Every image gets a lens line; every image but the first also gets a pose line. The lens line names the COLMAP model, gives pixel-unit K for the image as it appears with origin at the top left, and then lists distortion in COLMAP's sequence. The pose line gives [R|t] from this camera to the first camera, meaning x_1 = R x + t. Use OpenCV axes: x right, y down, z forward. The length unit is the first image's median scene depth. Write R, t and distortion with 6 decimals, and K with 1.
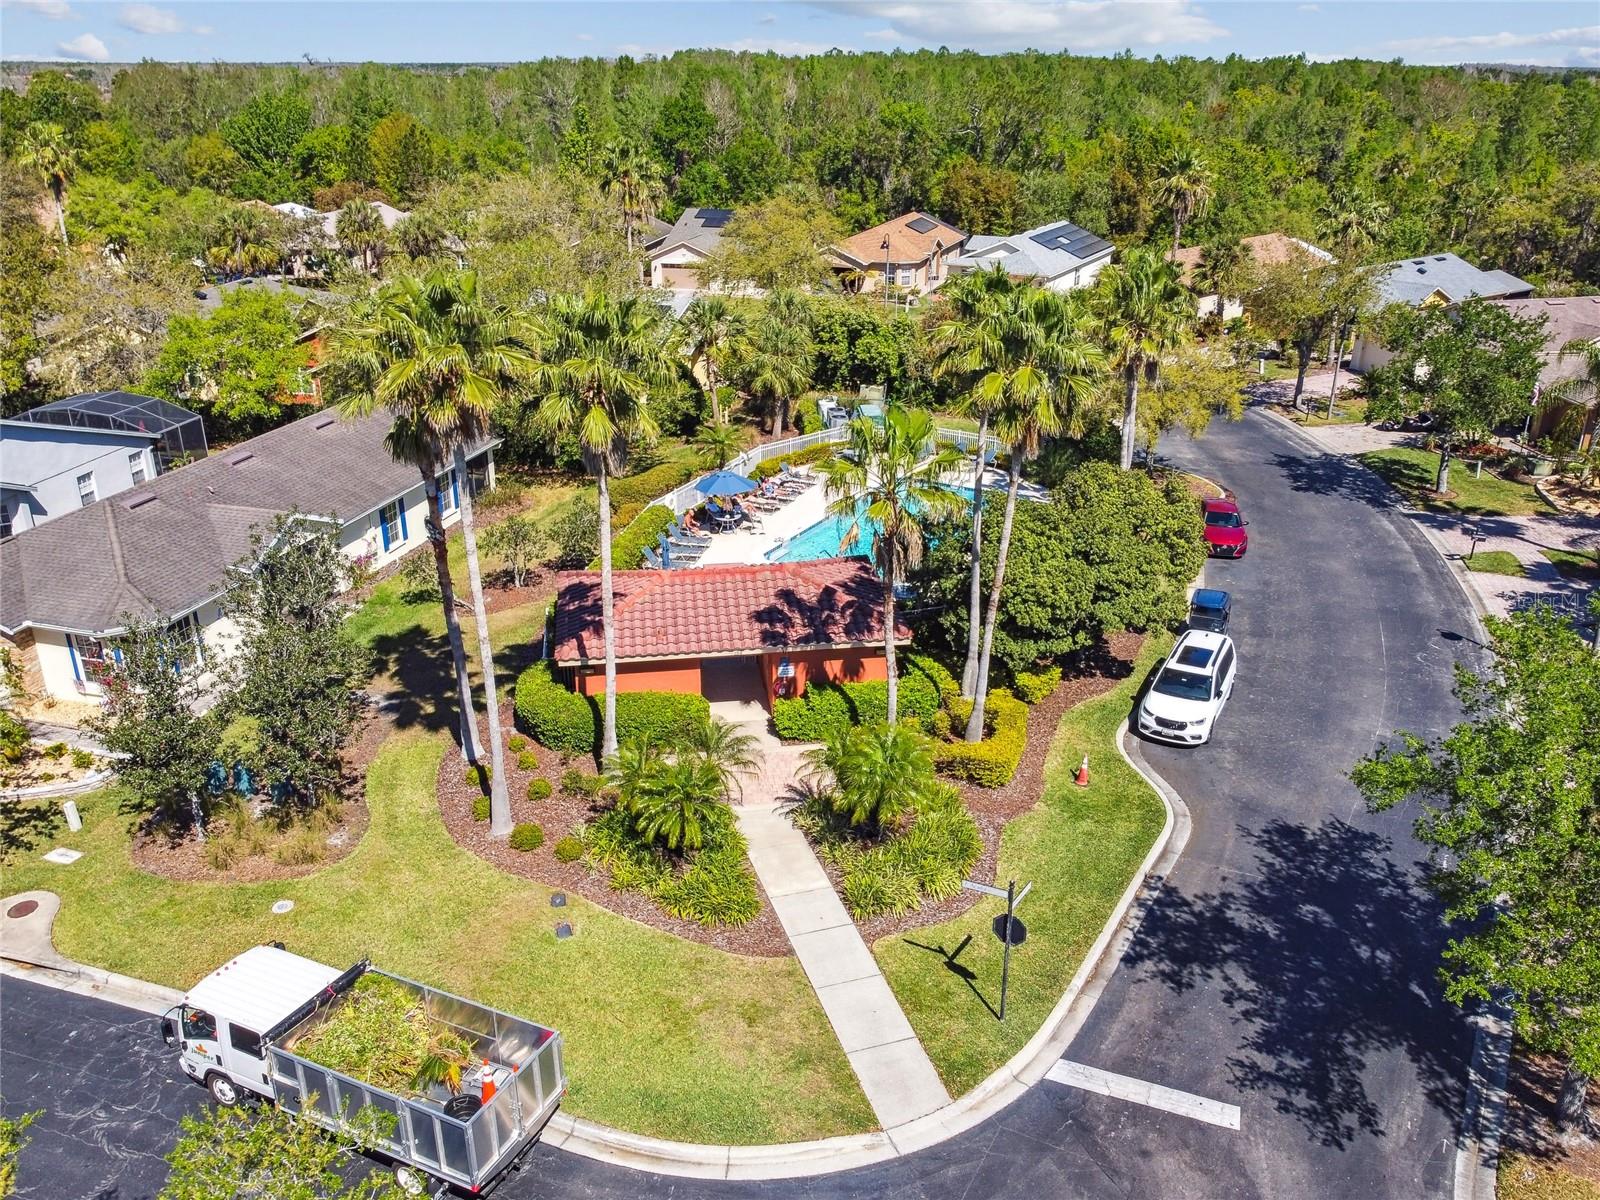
lens RADIAL K [[1261.6, 0, 763.9], [0, 1261.6, 594.1], [0, 0, 1]] dist [-0.006485, -0.000651]
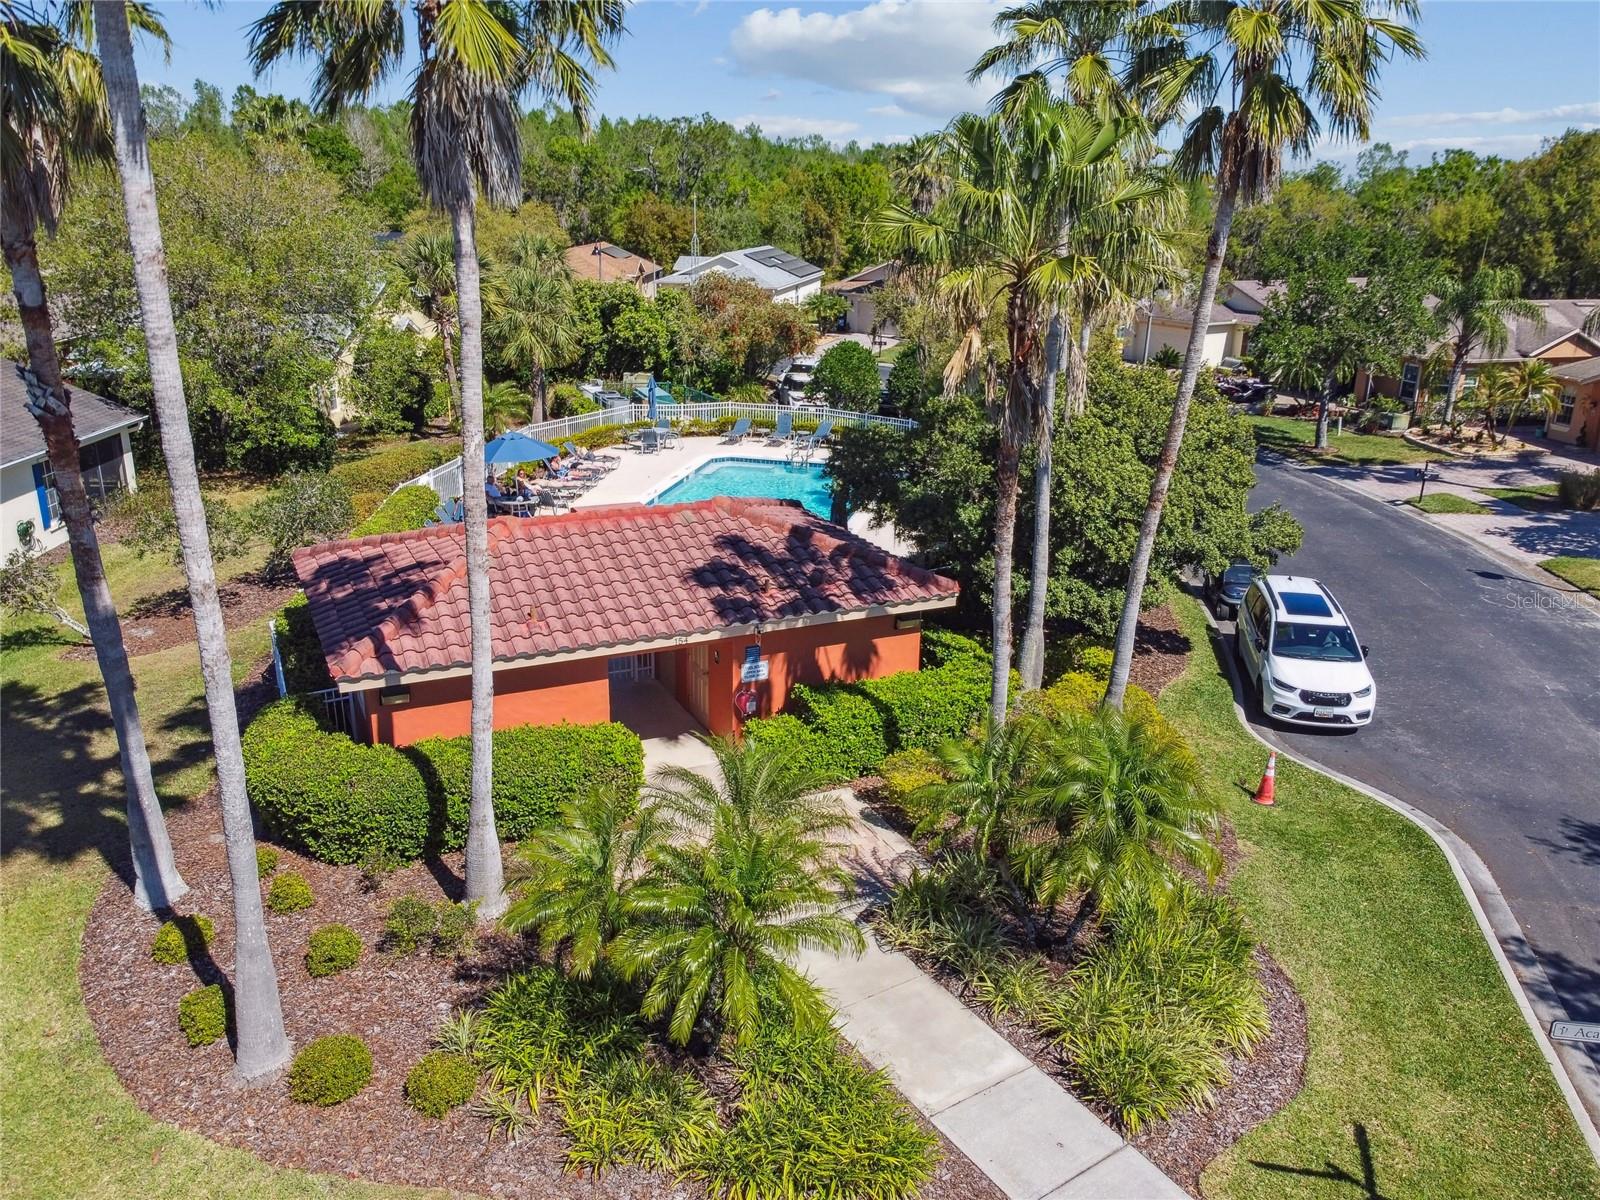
lens RADIAL K [[1261.6, 0, 791.2], [0, 1261.6, 593.1], [0, 0, 1]] dist [-0.006485, -0.000651]
pose [[0.955559, -0.073327, 0.285533, -0.124165], [0.093307, 0.994005, -0.056991, 0.059399], [-0.279642, 0.081100, 0.956673, 0.446576]]
